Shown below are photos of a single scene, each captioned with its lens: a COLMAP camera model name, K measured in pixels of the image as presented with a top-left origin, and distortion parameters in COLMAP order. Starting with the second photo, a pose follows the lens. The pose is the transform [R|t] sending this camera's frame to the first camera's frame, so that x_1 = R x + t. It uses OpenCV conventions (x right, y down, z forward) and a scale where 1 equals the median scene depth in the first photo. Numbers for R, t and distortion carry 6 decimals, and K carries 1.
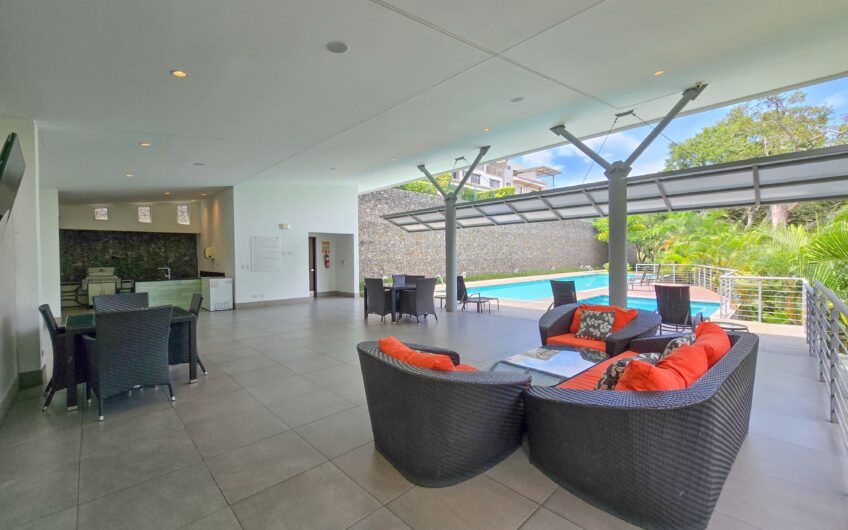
lens RADIAL K [[346.6, 0, 428.9], [0, 346.6, 264.5], [0, 0, 1]] dist [-0.002139, -0.000238]
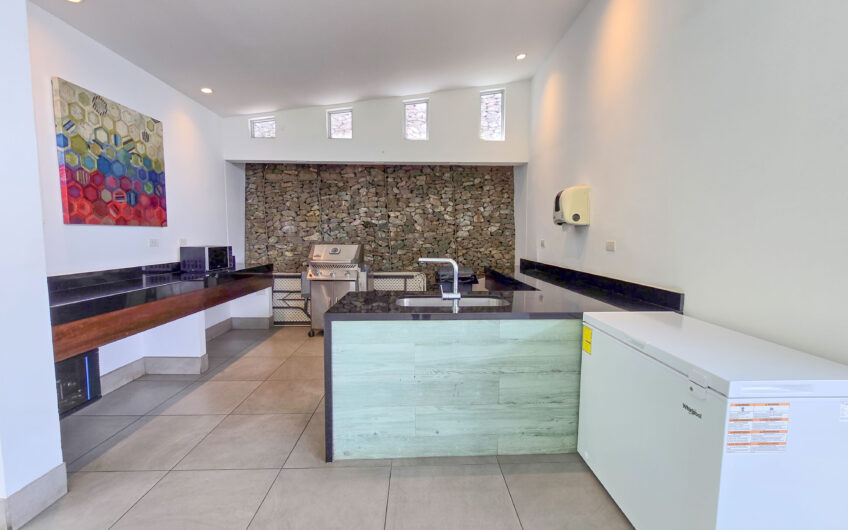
lens RADIAL K [[347.3, 0, 427.6], [0, 347.3, 262.9], [0, 0, 1]] dist [-0.003613, 0.000319]
pose [[0.738304, 0.065981, -0.671233, -0.514992], [-0.027833, 0.997336, 0.067422, -0.001233], [0.673893, -0.031096, 0.738174, 0.688747]]
